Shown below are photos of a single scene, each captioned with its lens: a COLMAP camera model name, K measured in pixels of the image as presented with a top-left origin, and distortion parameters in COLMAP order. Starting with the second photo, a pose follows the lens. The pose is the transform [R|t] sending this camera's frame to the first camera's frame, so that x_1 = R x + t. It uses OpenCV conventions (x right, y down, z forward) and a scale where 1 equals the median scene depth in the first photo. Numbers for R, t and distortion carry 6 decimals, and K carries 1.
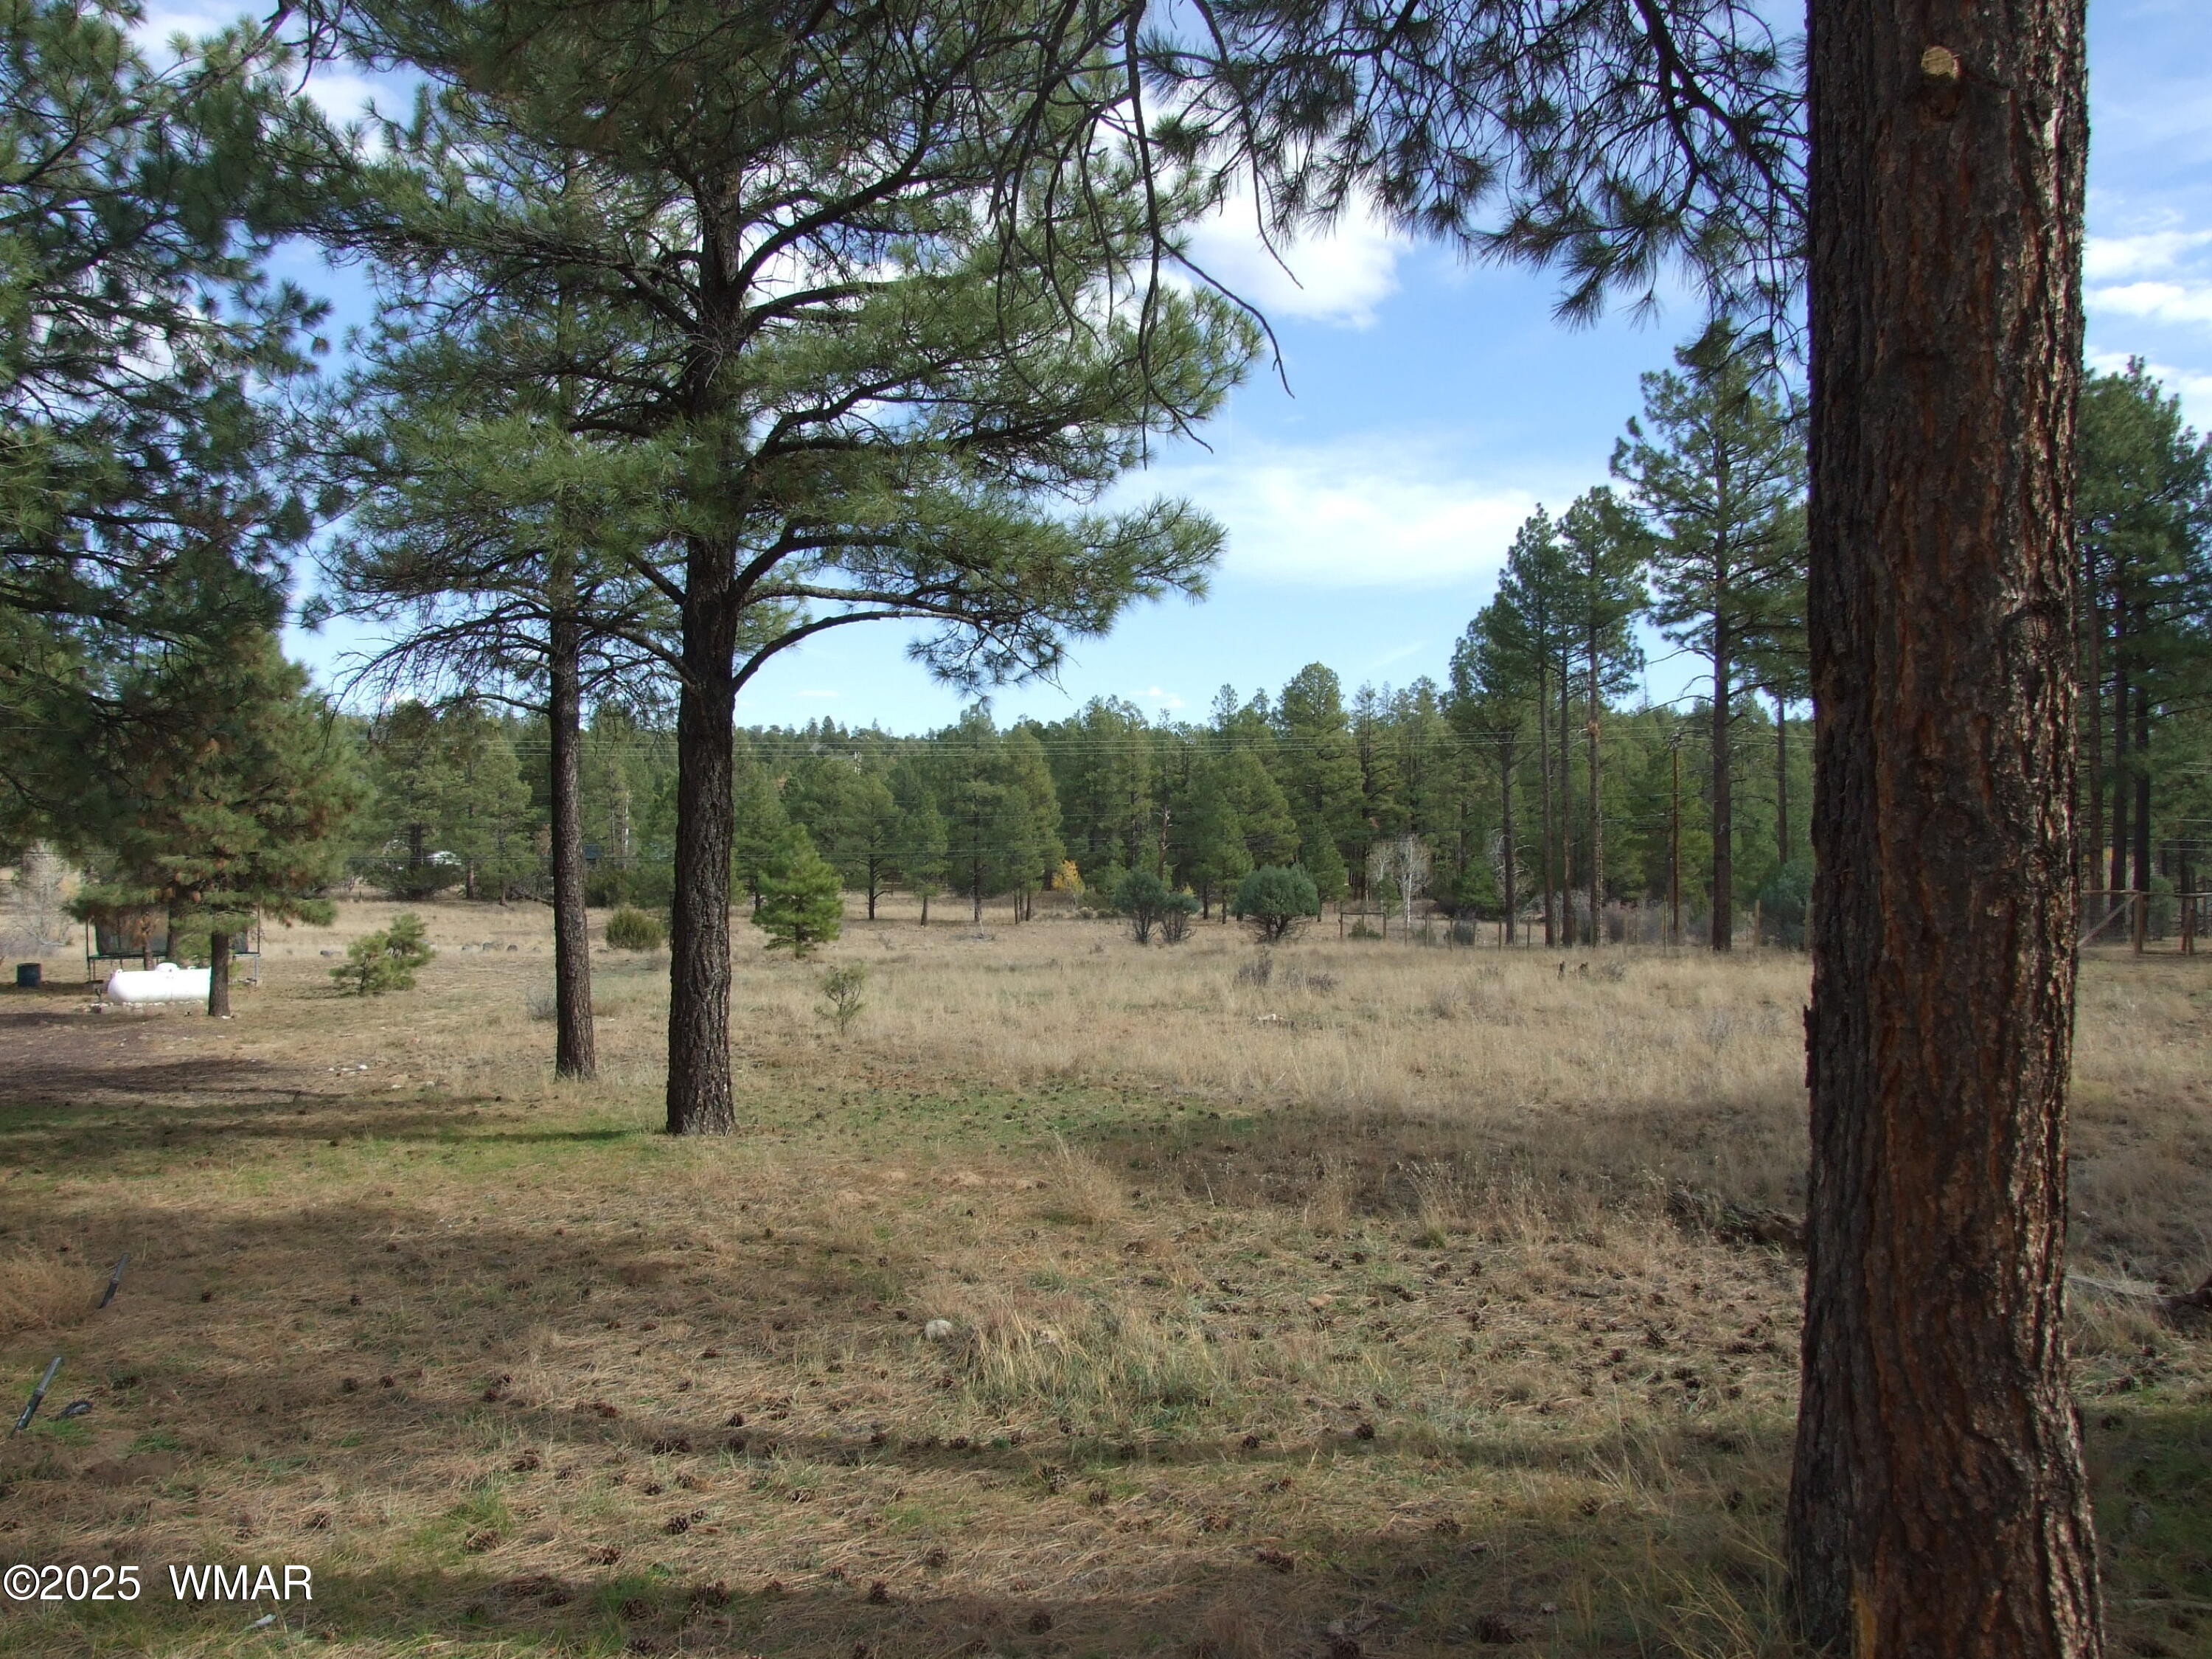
lens RADIAL K [[1768.8, 0, 1101.0], [0, 1768.8, 824.1], [0, 0, 1]] dist [-0.060149, 0.058506]
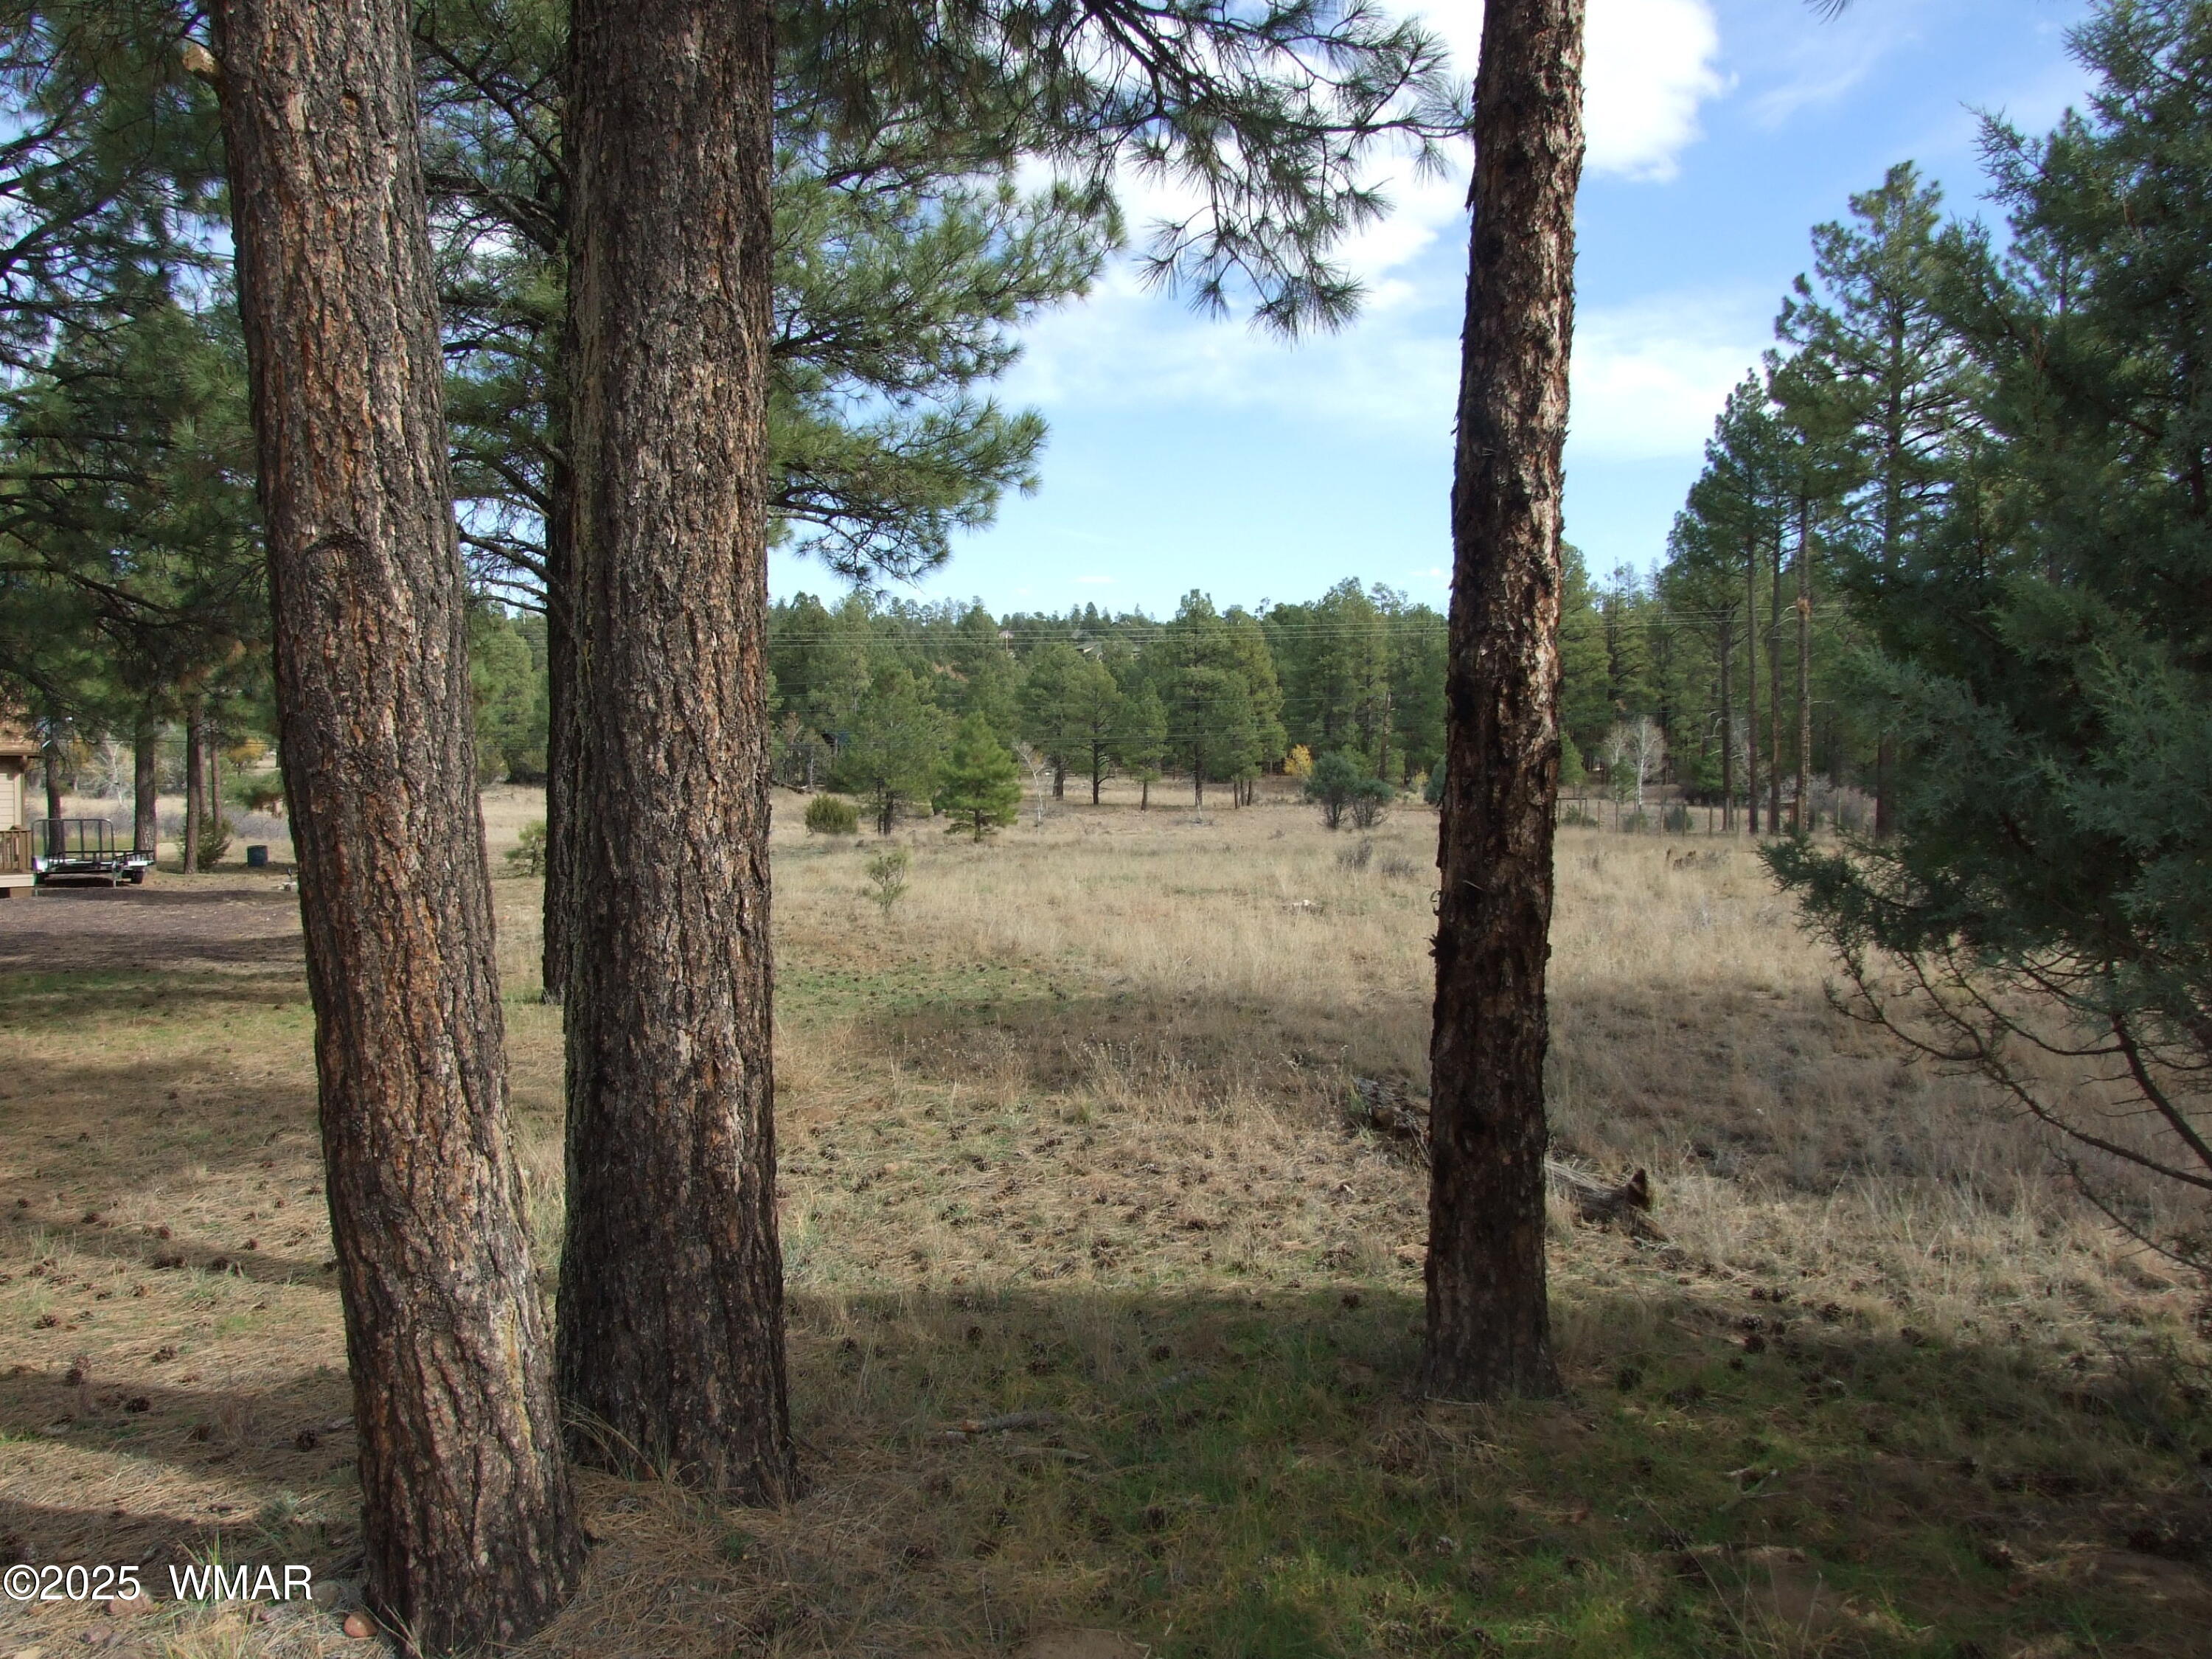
lens RADIAL K [[1768.8, 0, 1095.8], [0, 1768.8, 821.3], [0, 0, 1]] dist [-0.060149, 0.058506]
pose [[0.987779, 0.002220, -0.155848, 0.048448], [0.007694, 0.997985, 0.062981, -0.000414], [0.155674, -0.063411, 0.985771, -0.002139]]
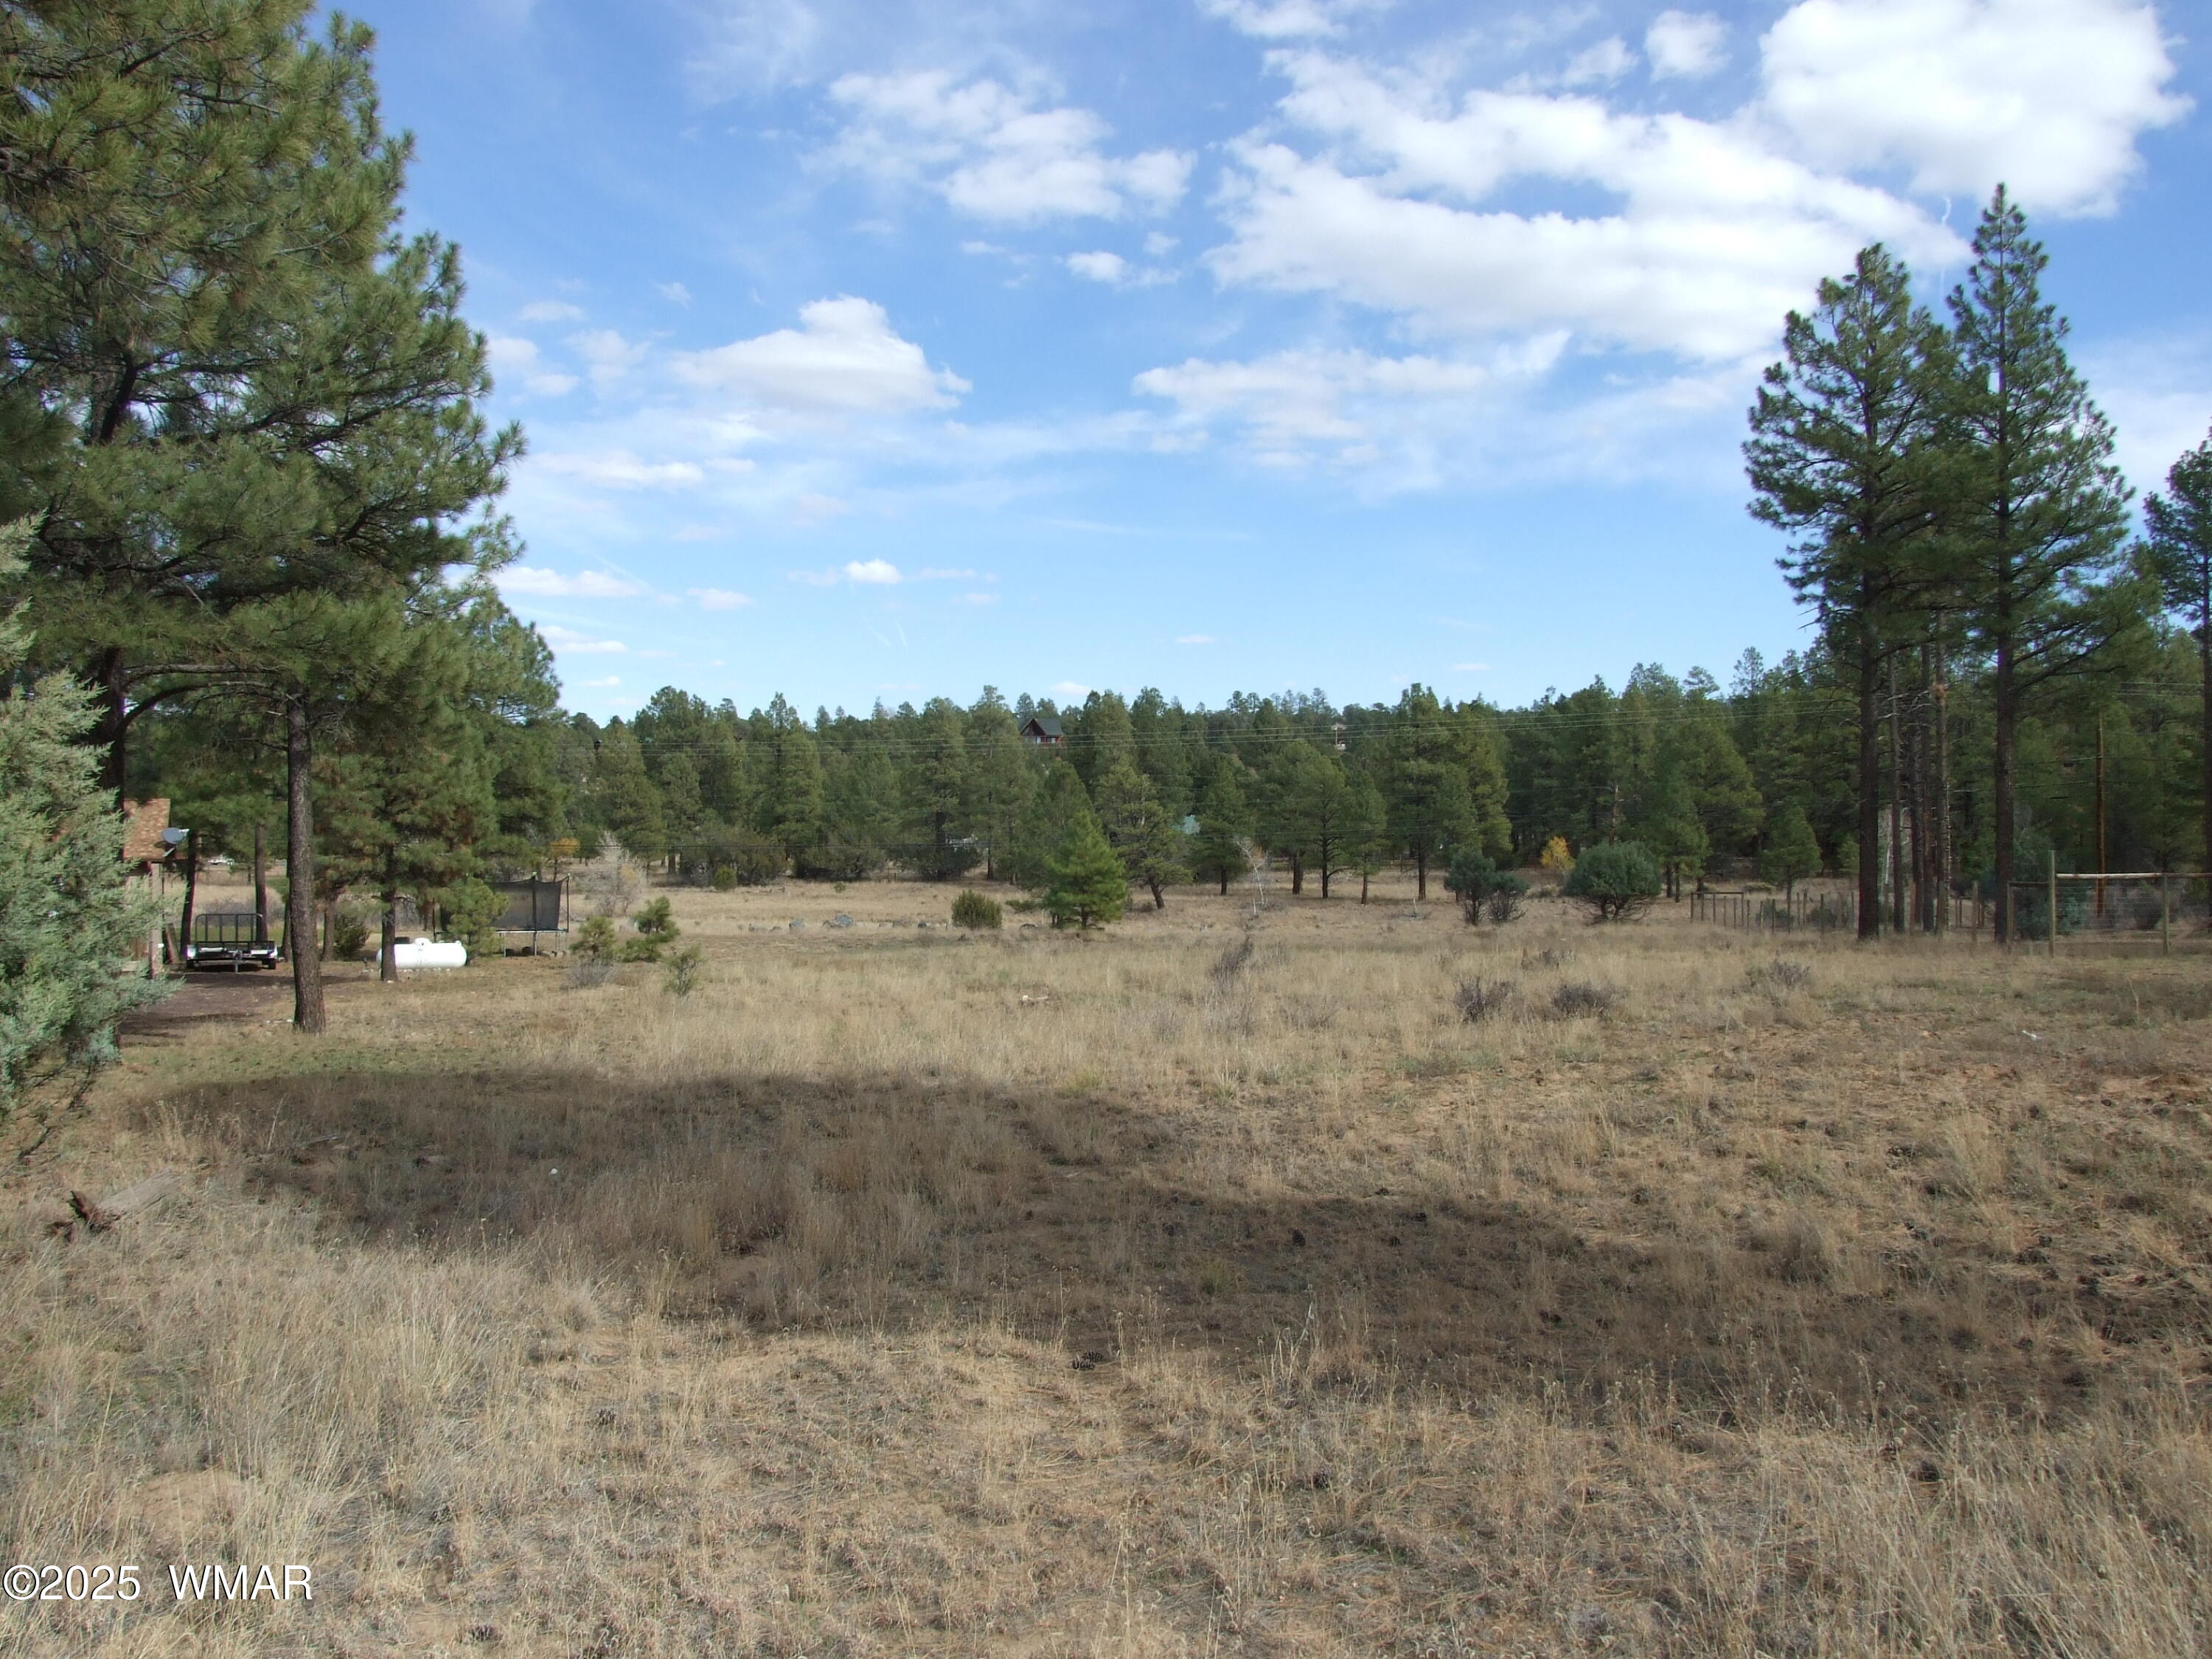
lens RADIAL K [[1768.8, 0, 1101.0], [0, 1768.8, 838.5], [0, 0, 1]] dist [-0.060149, 0.058506]
pose [[0.935863, -0.011755, -0.352169, 0.187274], [0.019474, 0.999641, 0.018384, -0.002775], [0.351826, -0.024063, 0.935756, -0.000993]]
